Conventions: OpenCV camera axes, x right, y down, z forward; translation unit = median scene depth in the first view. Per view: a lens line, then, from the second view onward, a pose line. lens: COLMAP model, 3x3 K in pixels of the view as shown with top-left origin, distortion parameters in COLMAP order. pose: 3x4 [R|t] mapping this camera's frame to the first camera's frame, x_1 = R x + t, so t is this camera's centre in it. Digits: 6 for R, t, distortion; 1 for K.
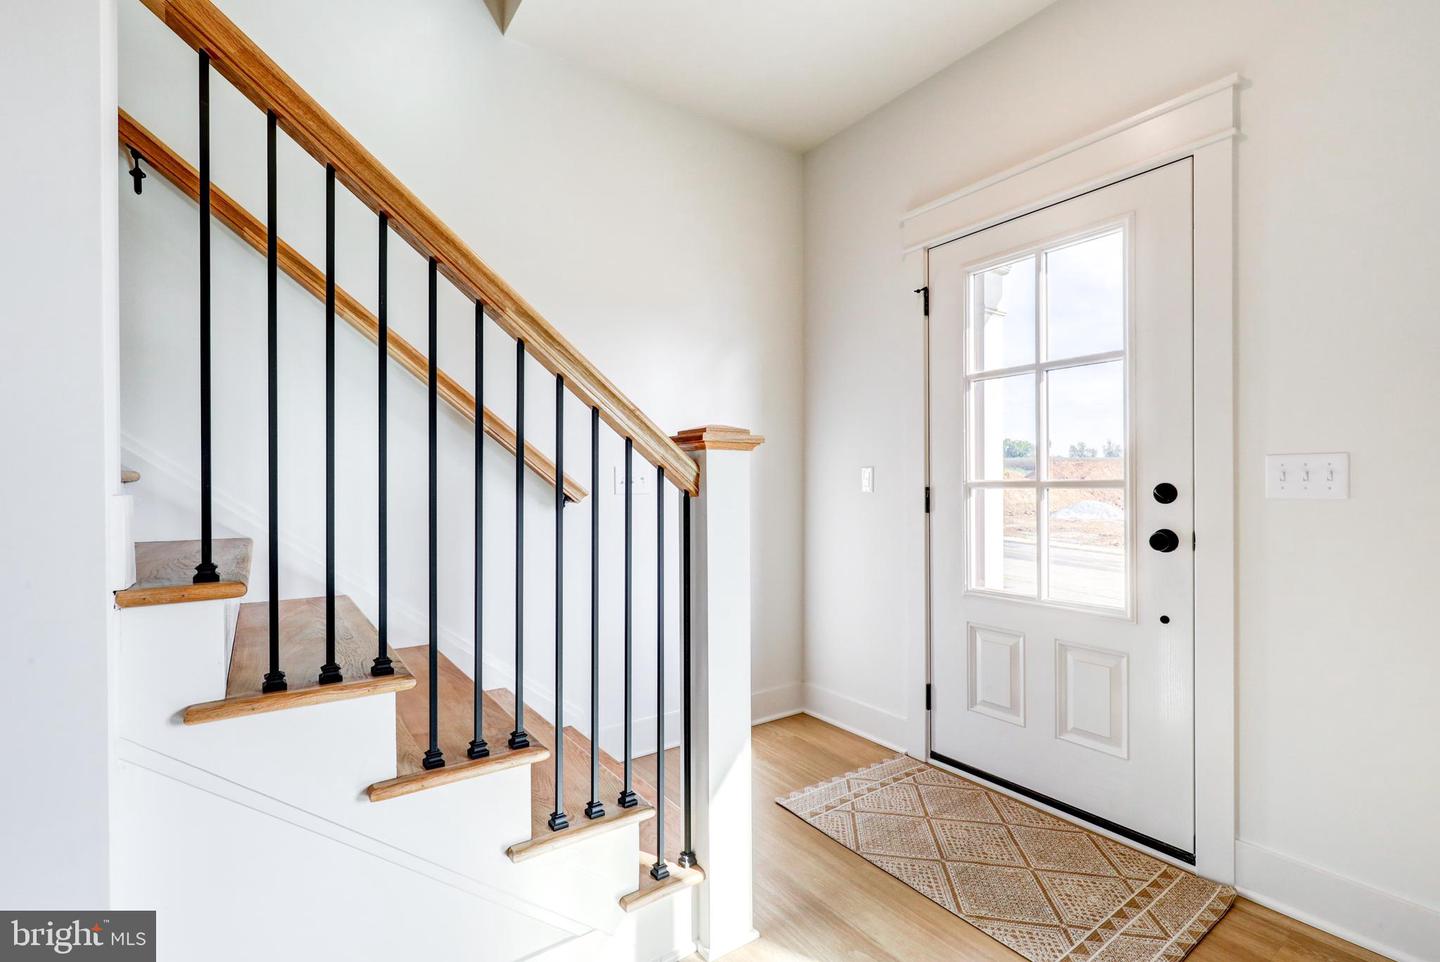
lens RADIAL K [[651.5, 0, 720.4], [0, 651.5, 488.2], [0, 0, 1]] dist [0.001845, 0.000400]
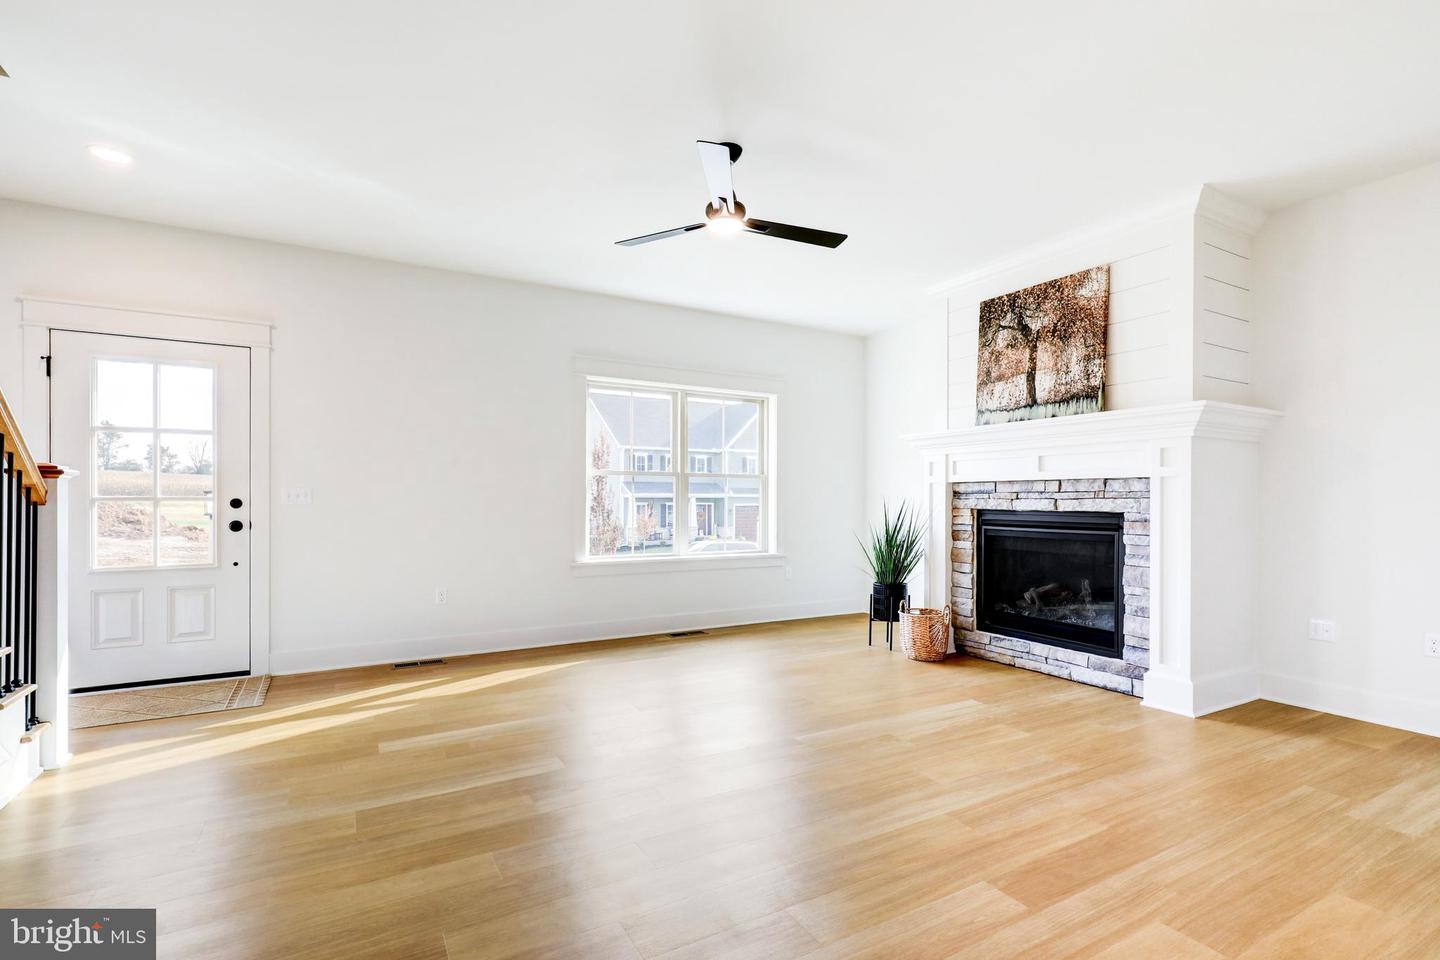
lens RADIAL K [[651.5, 0, 714.7], [0, 651.5, 492.4], [0, 0, 1]] dist [0.001845, 0.000400]
pose [[0.111658, 0.003639, 0.993740, -1.218749], [0.001513, 0.999992, -0.003832, -0.016449], [-0.993745, 0.001932, 0.111652, -0.751816]]
